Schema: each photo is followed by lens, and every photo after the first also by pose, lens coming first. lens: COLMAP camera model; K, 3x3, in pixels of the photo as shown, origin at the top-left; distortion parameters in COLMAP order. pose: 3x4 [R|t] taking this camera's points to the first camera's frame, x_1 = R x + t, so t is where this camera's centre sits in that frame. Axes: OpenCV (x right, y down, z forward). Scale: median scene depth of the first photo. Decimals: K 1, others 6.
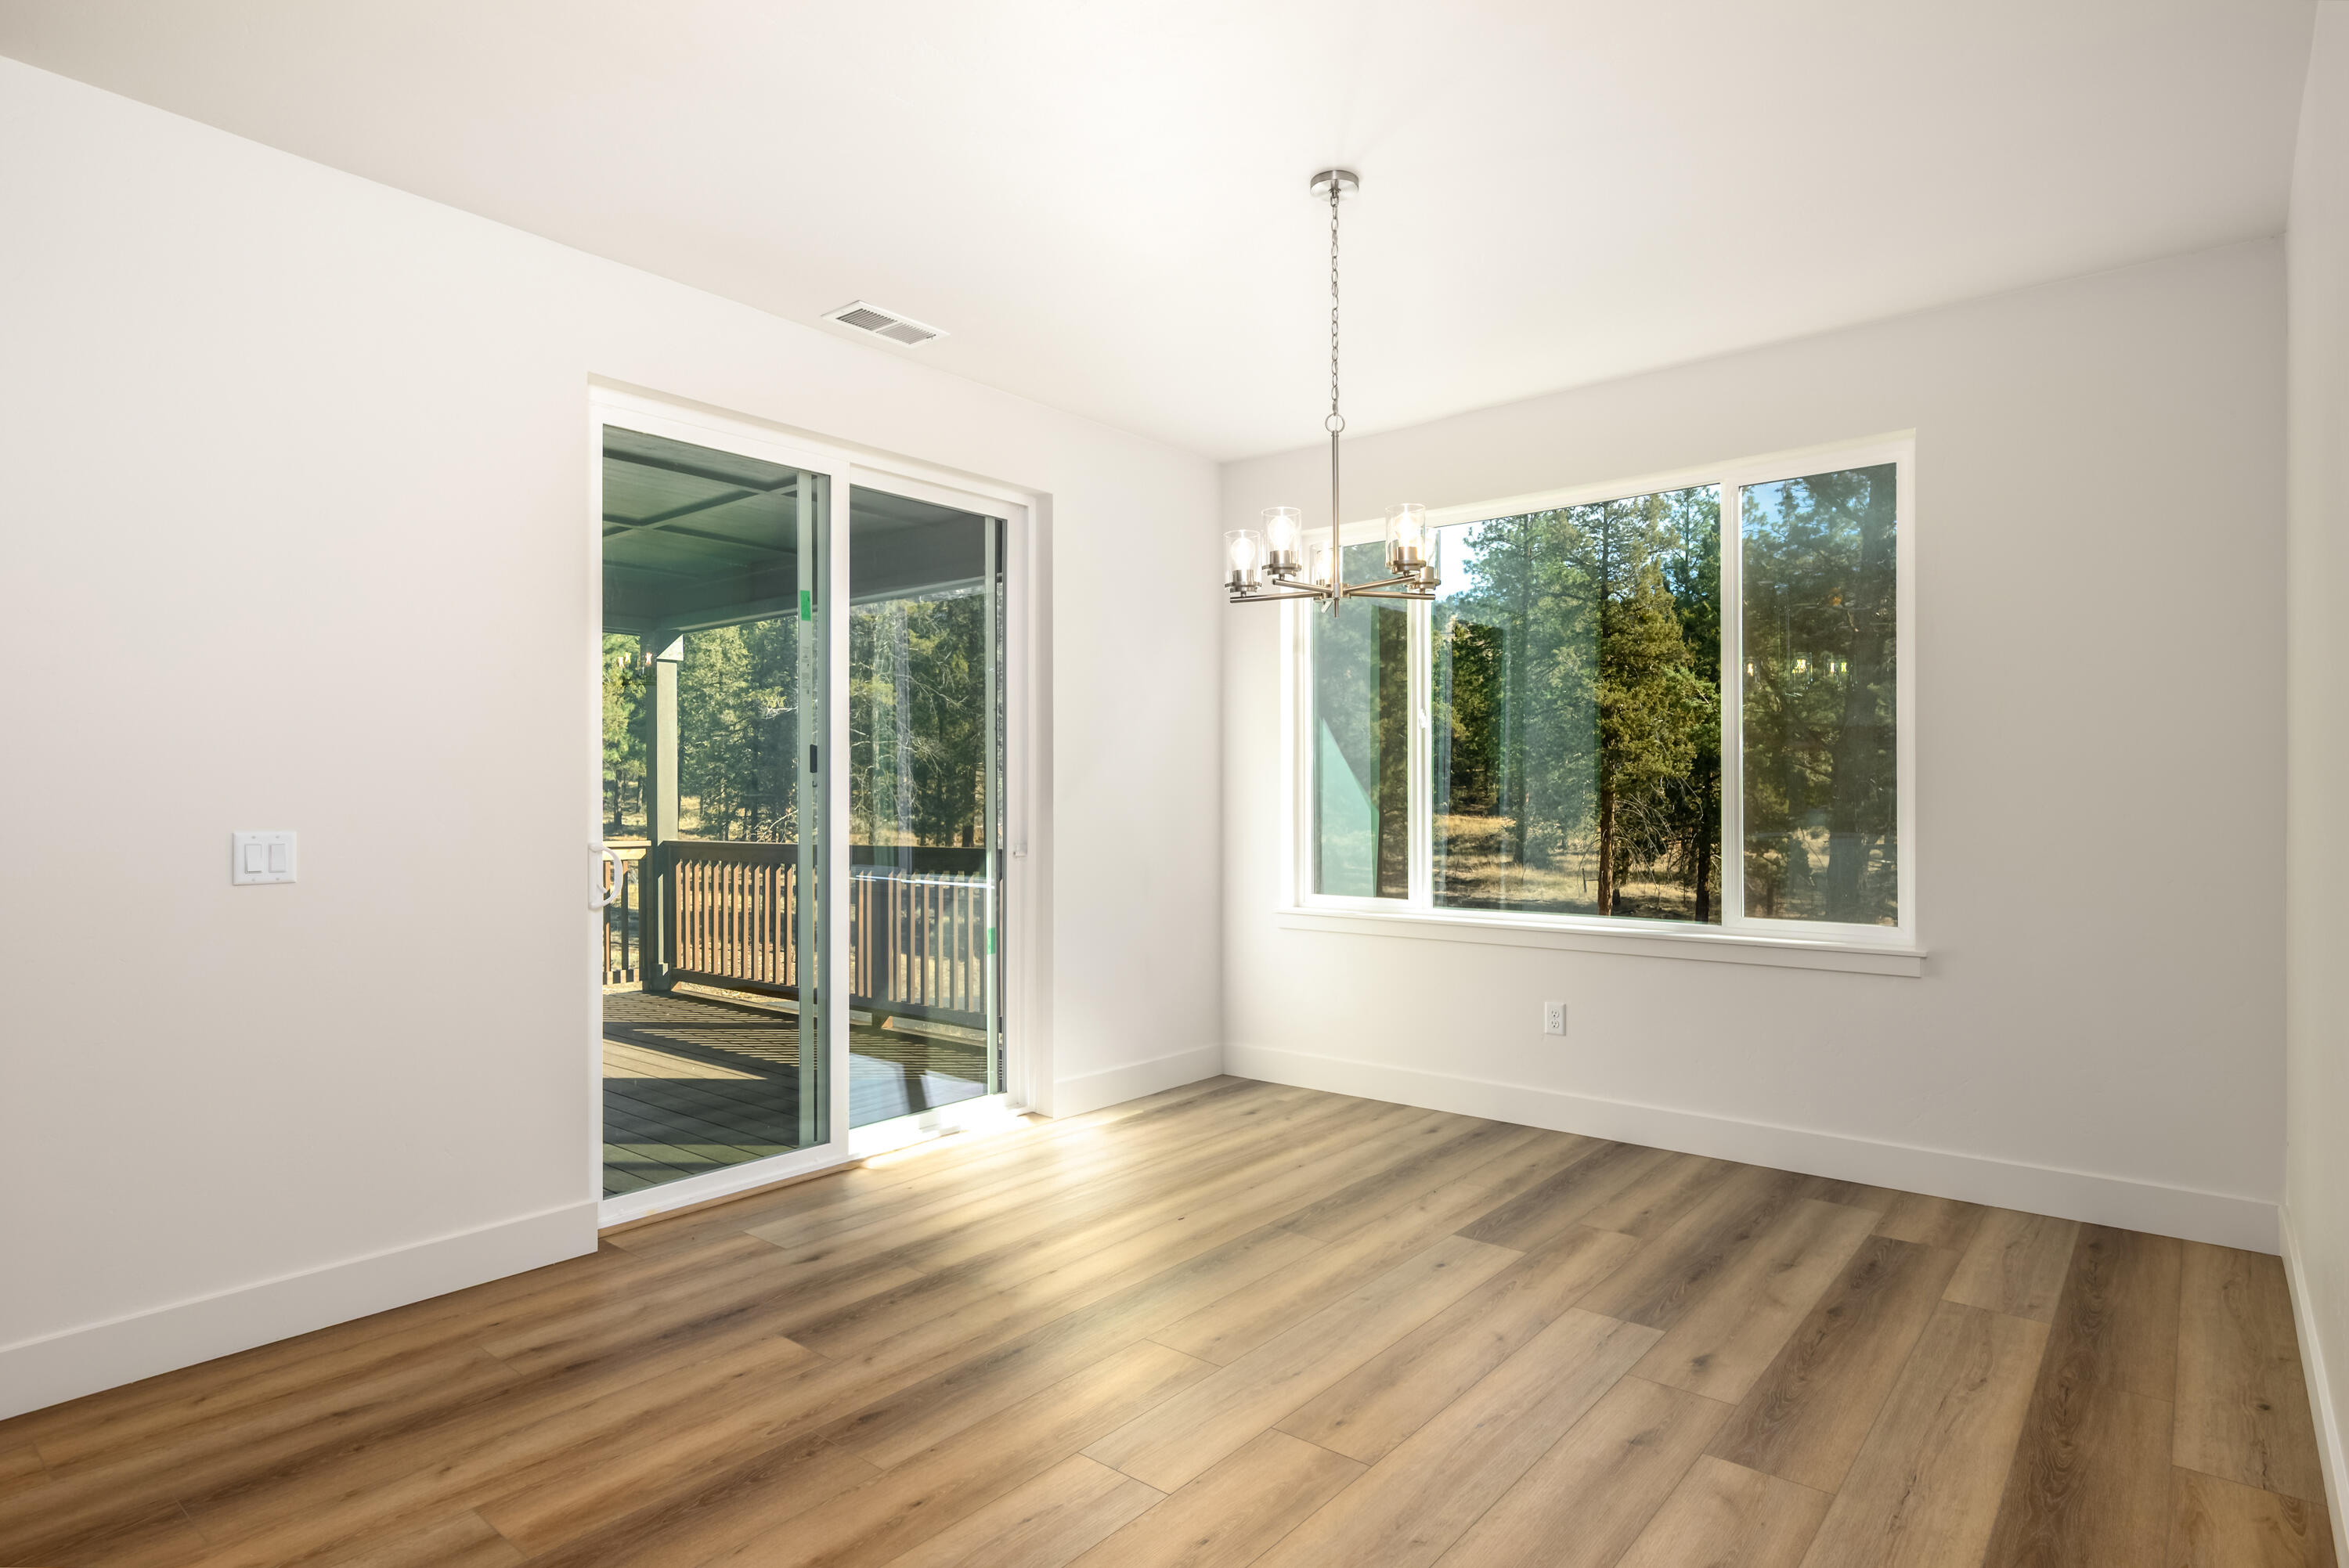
lens RADIAL K [[1257.7, 0, 1140.0], [0, 1257.7, 789.2], [0, 0, 1]] dist [-0.004168, 0.003444]
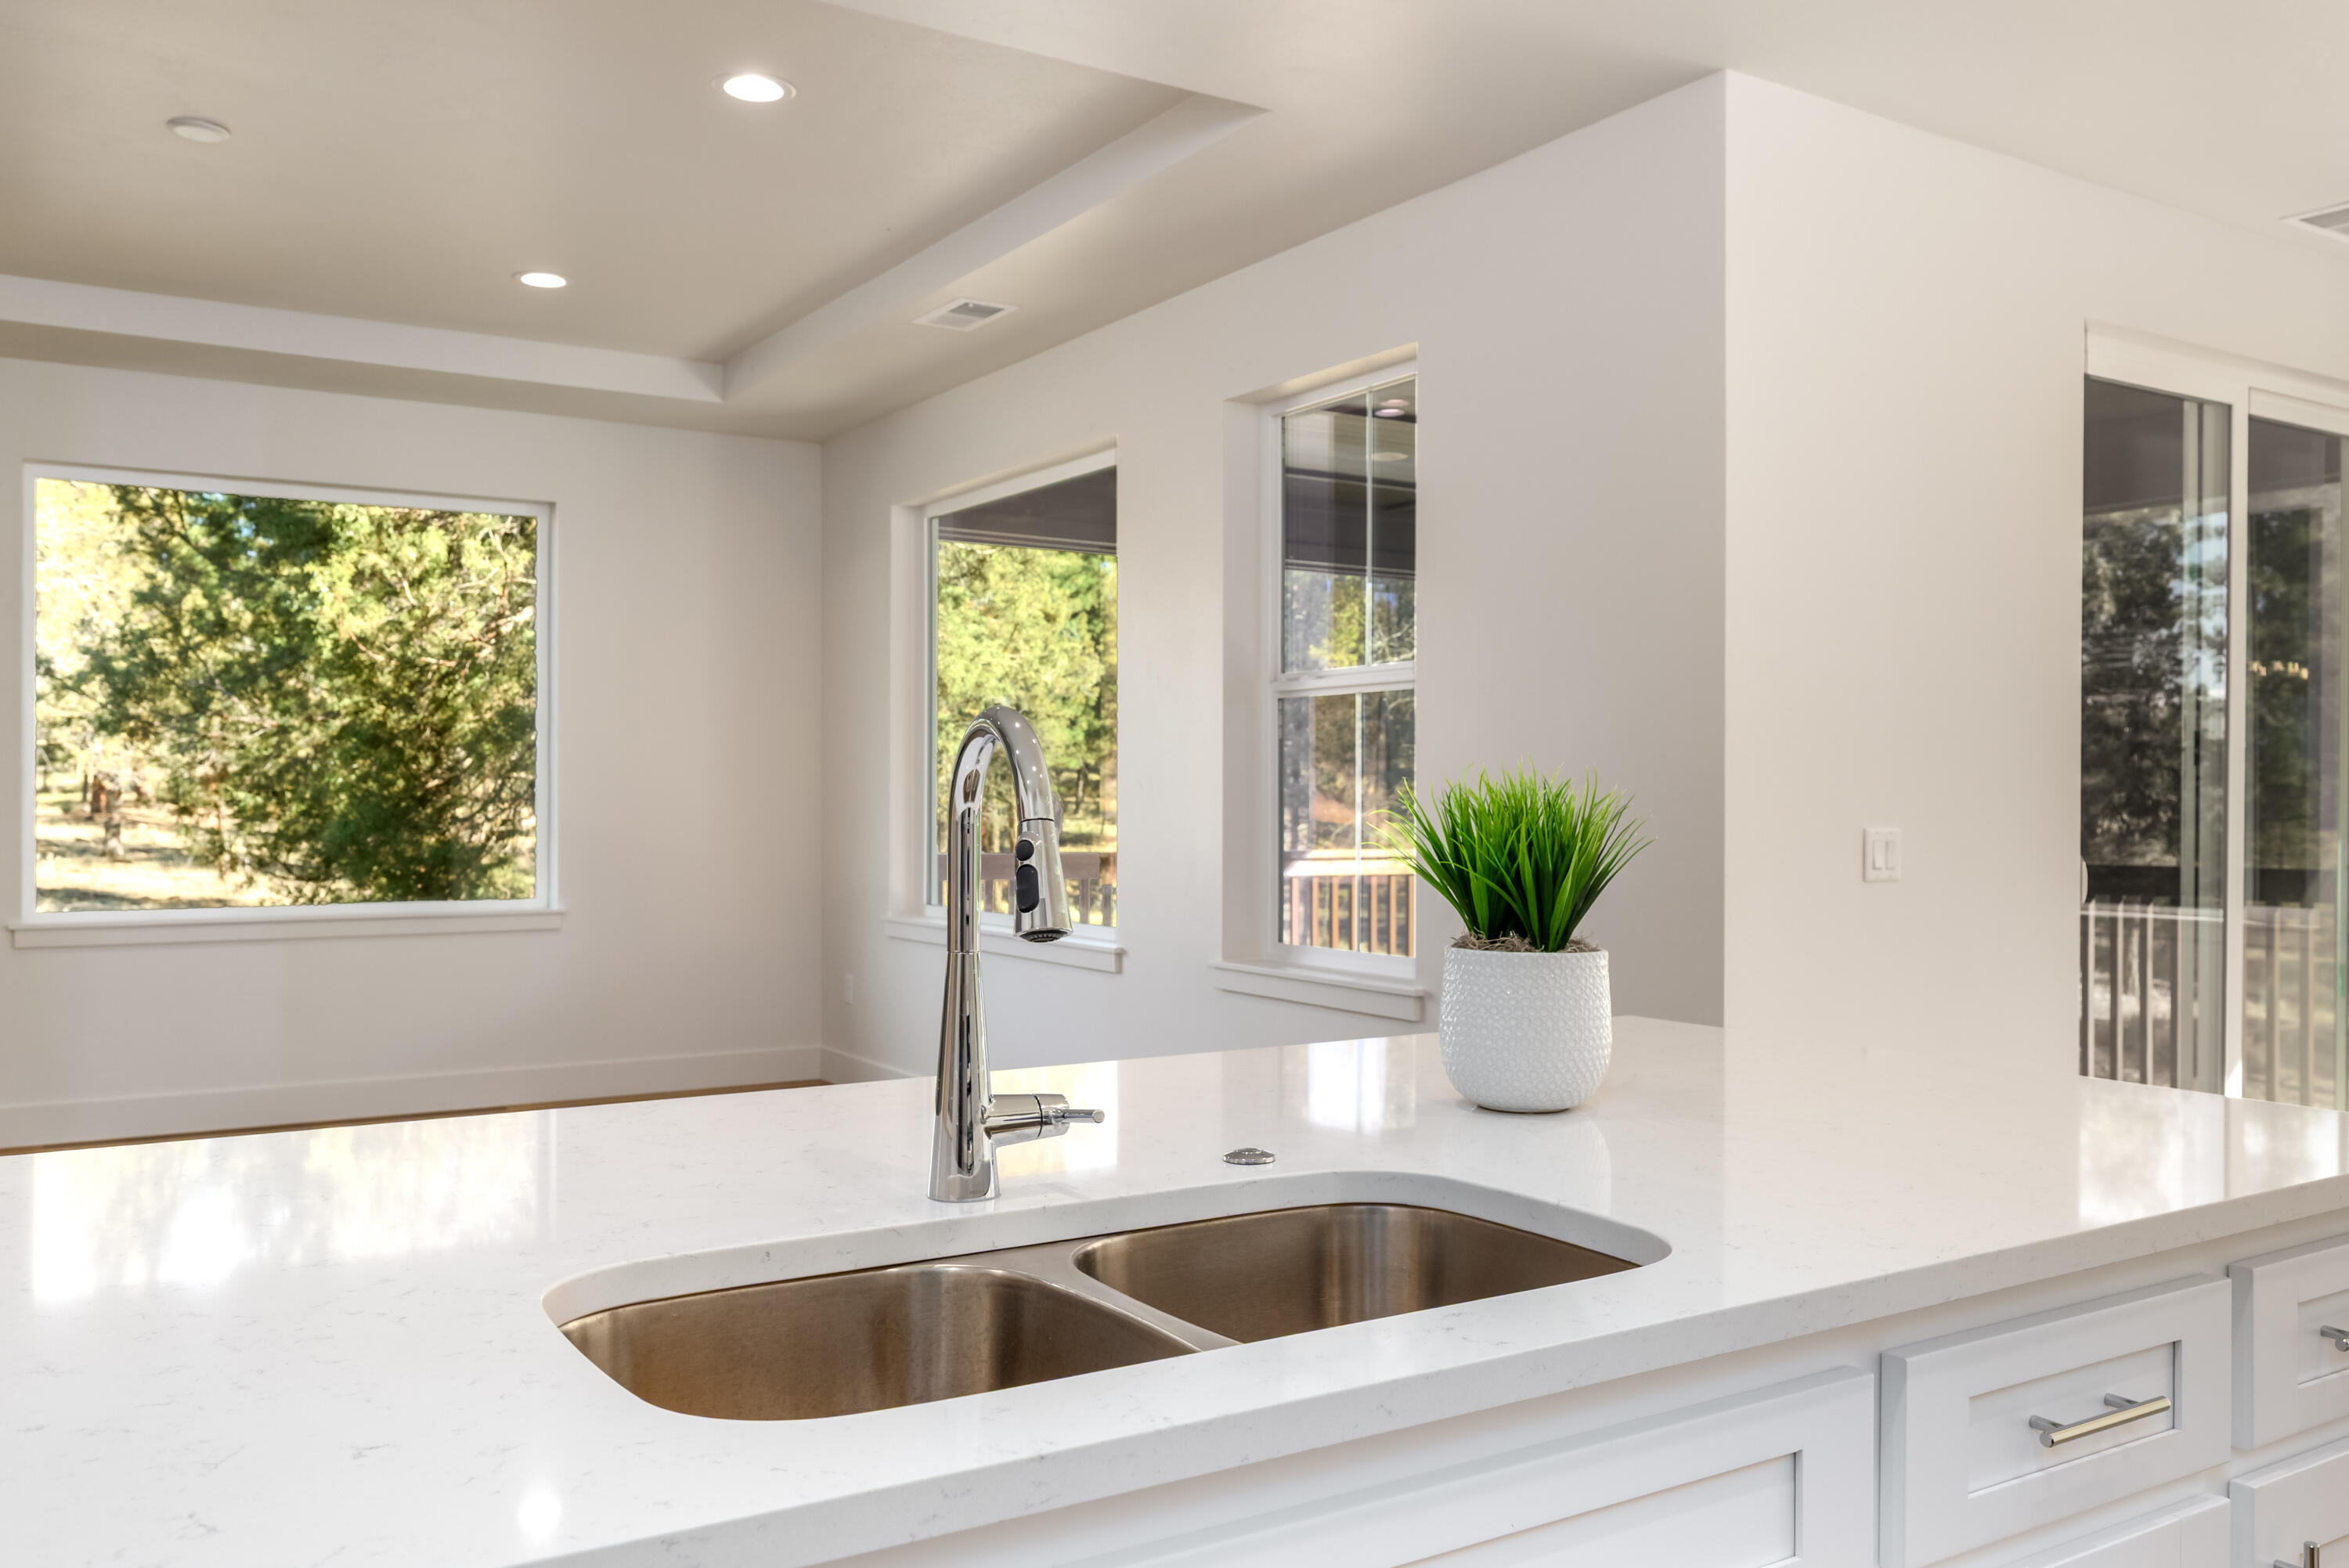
lens RADIAL K [[1874.1, 0, 1187.8], [0, 1874.1, 787.2], [0, 0, 1]] dist [0.000120, -0.001111]
pose [[0.958362, 0.008828, -0.285419, -0.662633], [-0.008910, 0.999960, 0.001011, 0.005308], [0.285417, 0.001575, 0.958402, -0.437195]]
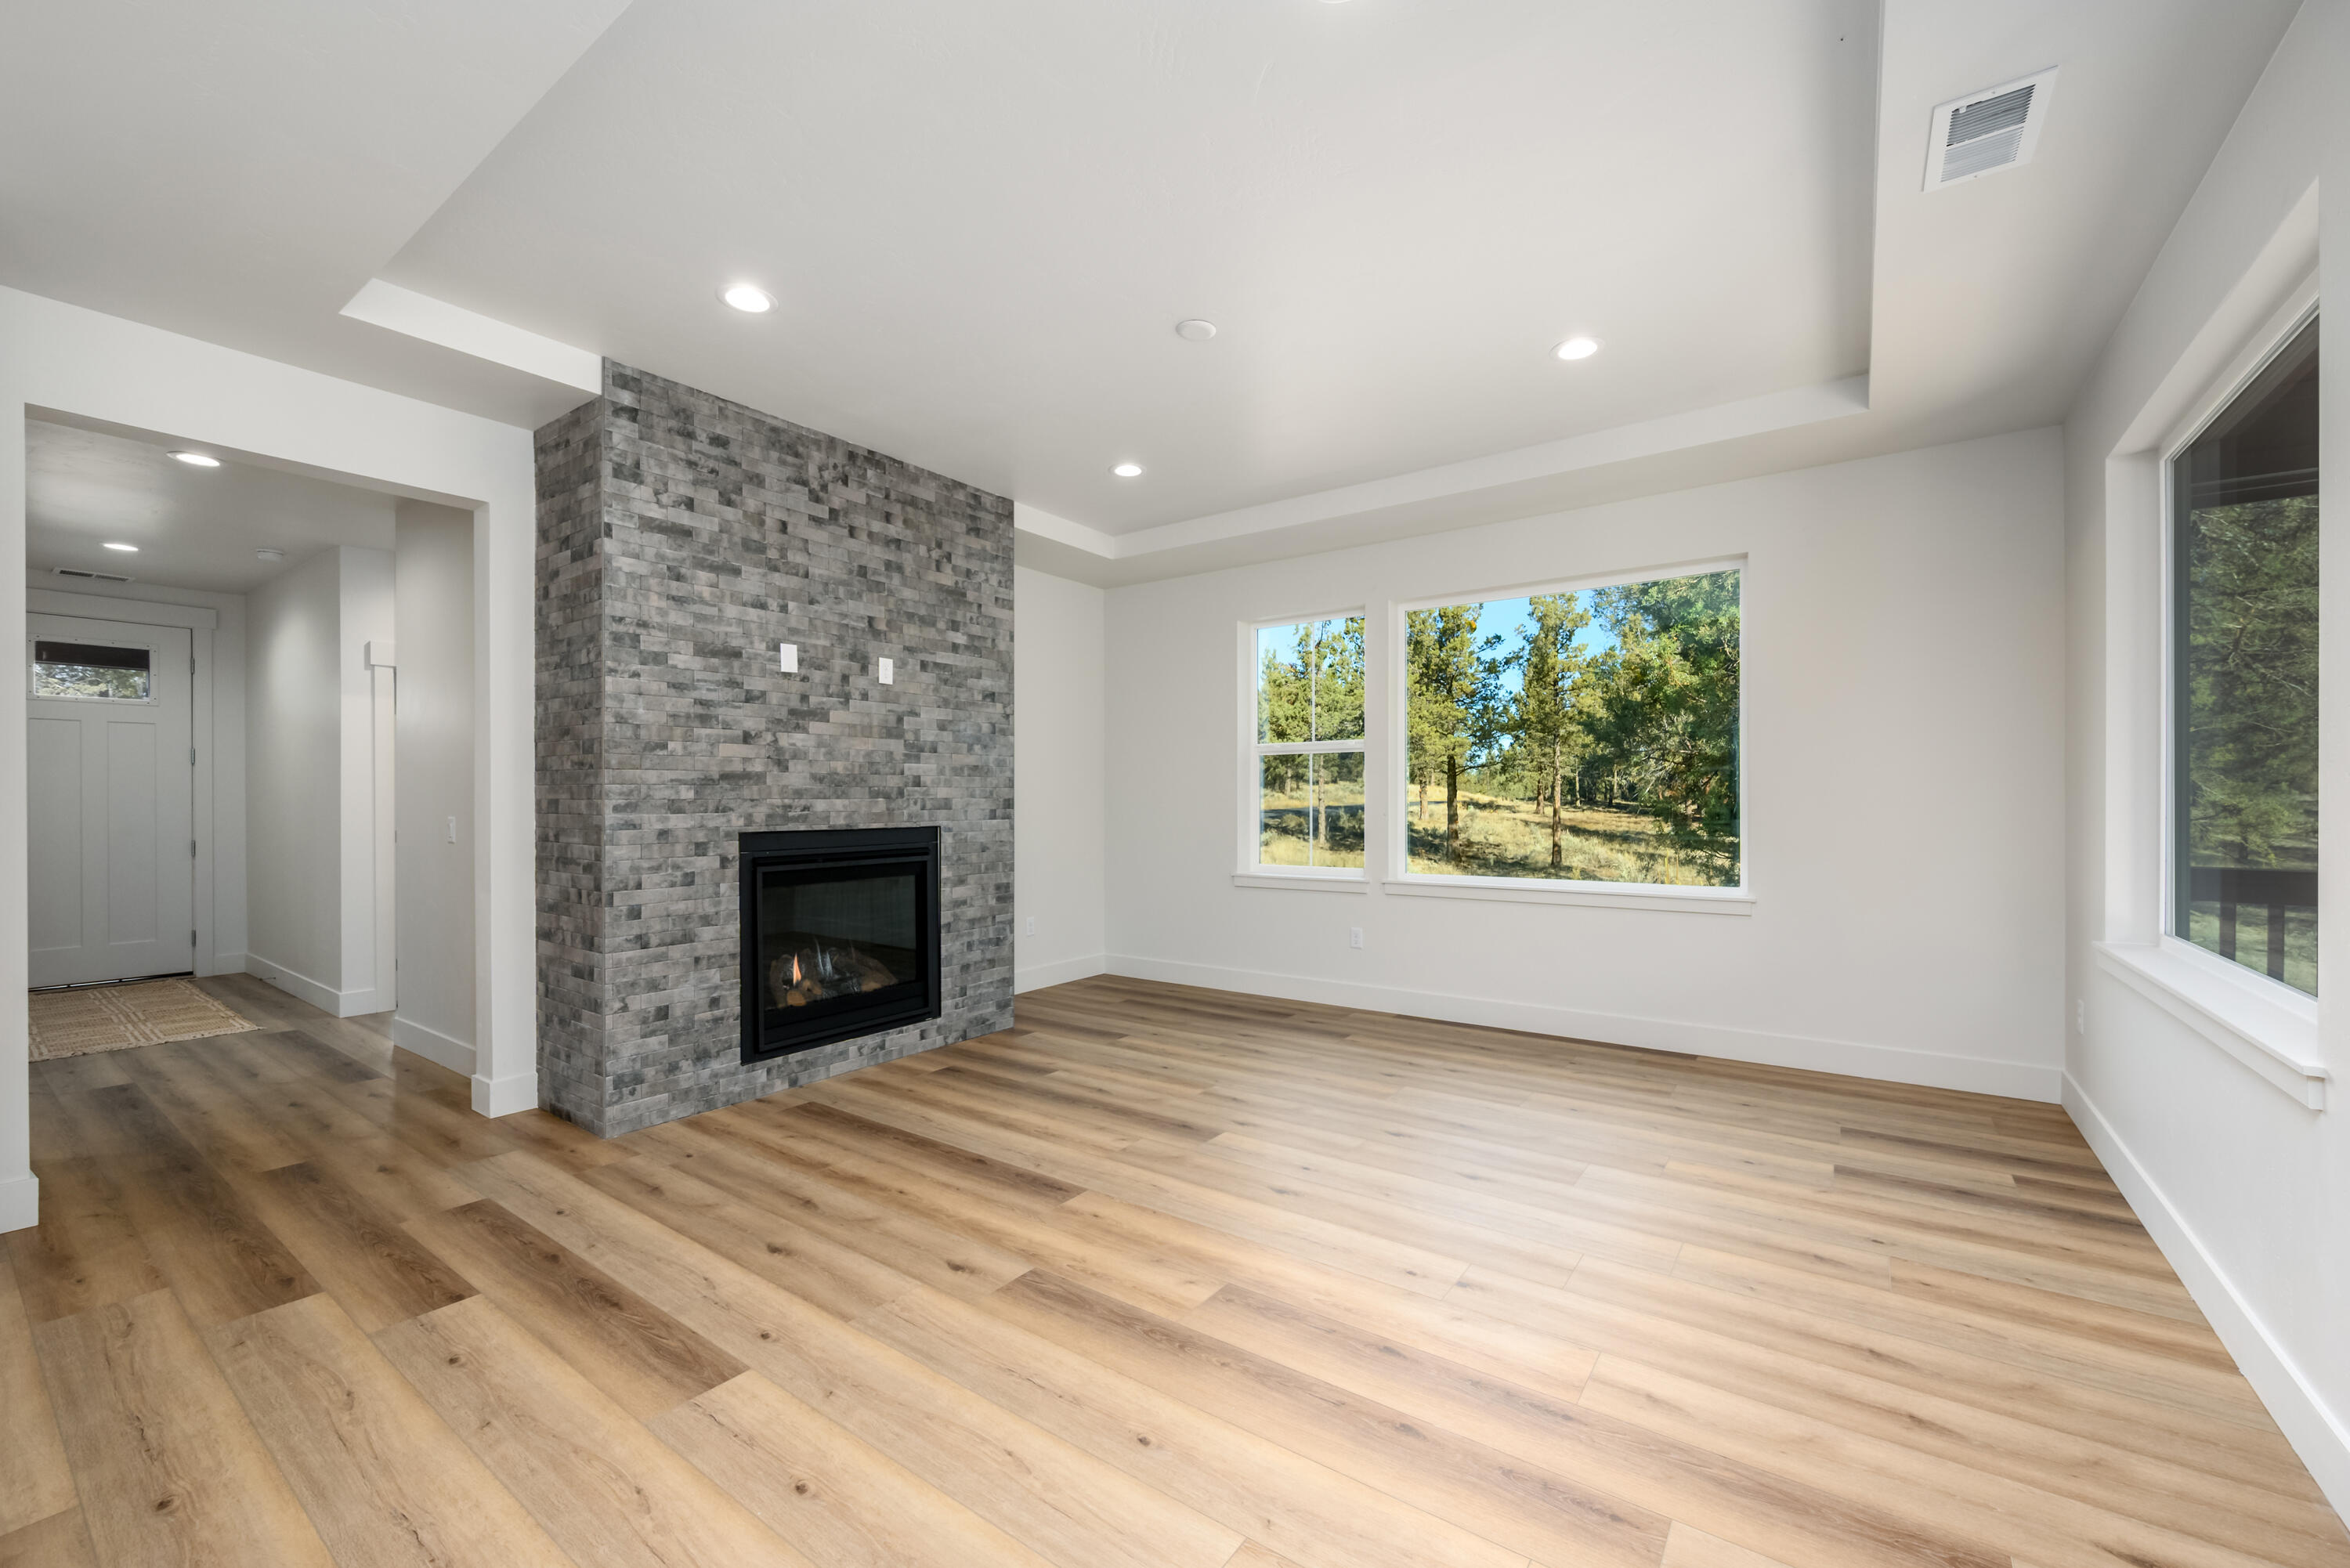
lens RADIAL K [[929.5, 0, 1187.4], [0, 929.5, 801.0], [0, 0, 1]] dist [-0.003215, 0.000075]
pose [[0.088436, 0.007342, -0.996055, -0.784287], [0.005833, 0.999952, 0.007888, 0.007040], [0.996065, -0.006508, 0.088389, 0.545211]]
